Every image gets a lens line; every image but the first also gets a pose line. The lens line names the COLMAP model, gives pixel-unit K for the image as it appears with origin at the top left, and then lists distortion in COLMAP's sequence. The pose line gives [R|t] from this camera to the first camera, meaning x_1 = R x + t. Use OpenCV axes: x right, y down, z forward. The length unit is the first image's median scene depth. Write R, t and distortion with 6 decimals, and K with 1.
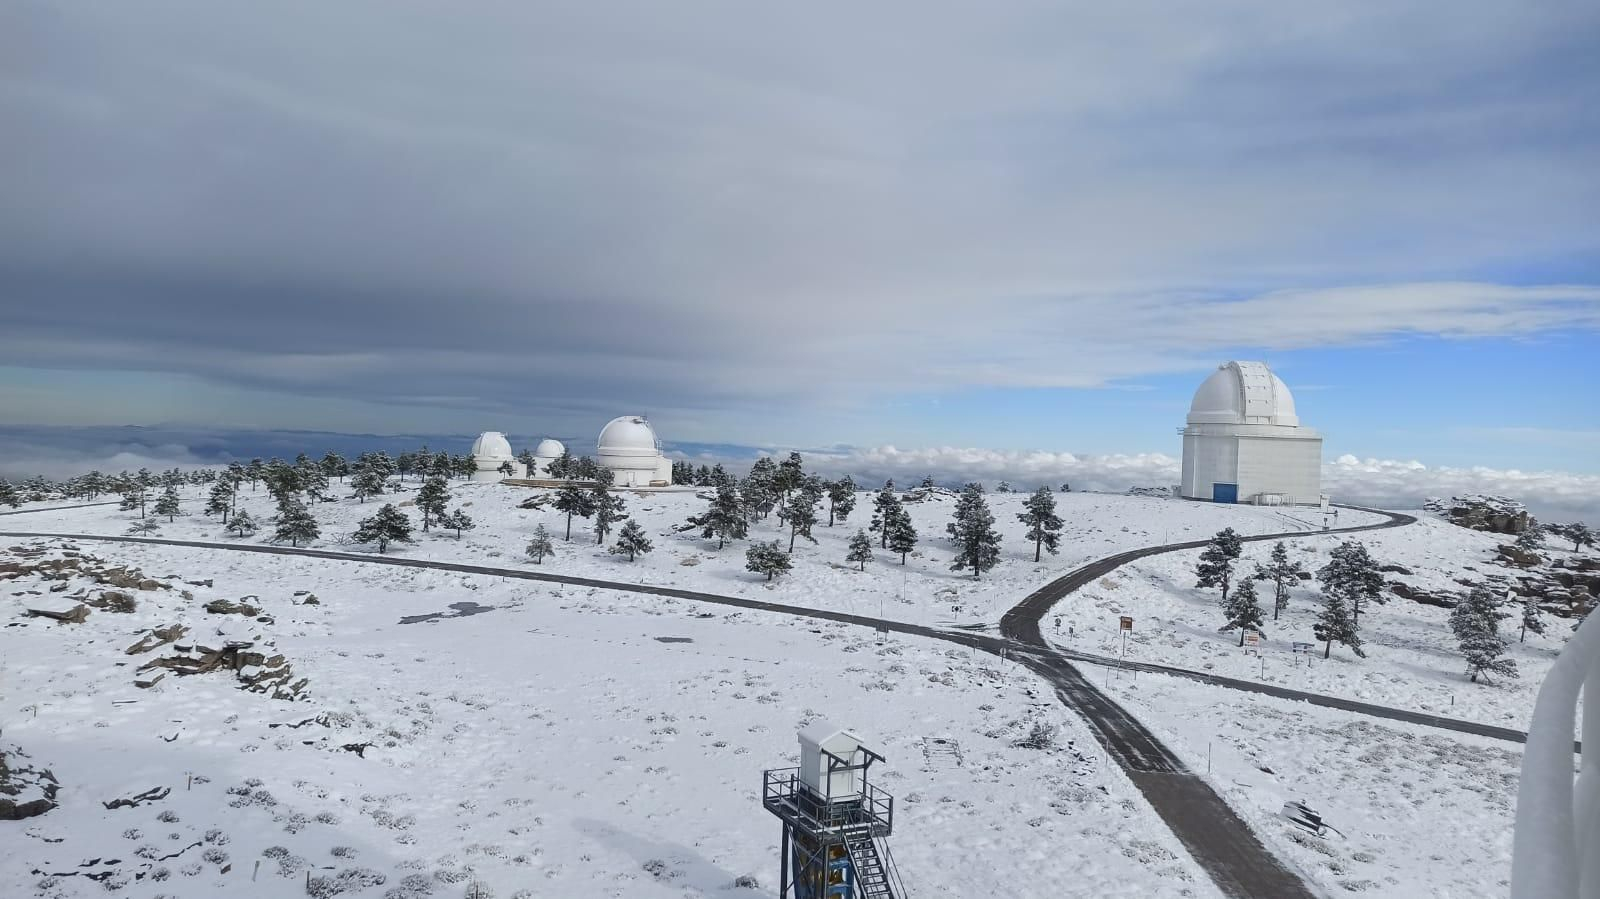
lens RADIAL K [[1168.6, 0, 795.9], [0, 1168.6, 428.3], [0, 0, 1]] dist [0.069174, -0.065780]
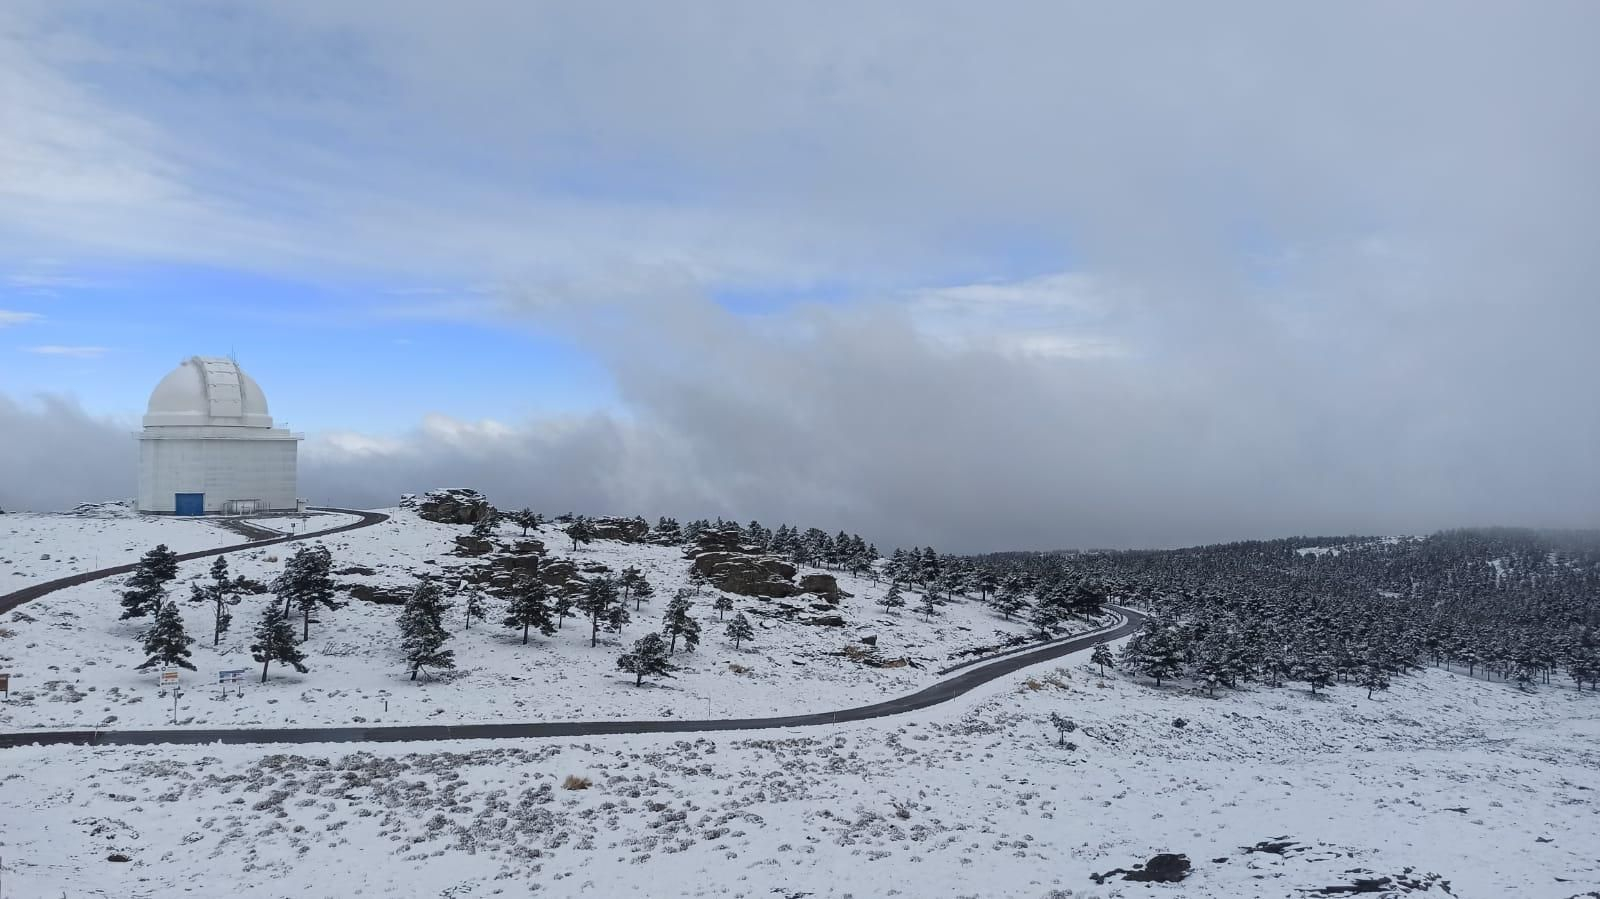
lens RADIAL K [[1168.6, 0, 795.9], [0, 1168.6, 428.3], [0, 0, 1]] dist [0.069174, -0.065780]
pose [[0.708245, -0.019726, 0.705691, 0.088027], [0.022628, 0.999730, 0.005235, 0.005850], [-0.705604, 0.012260, 0.708501, 0.066540]]
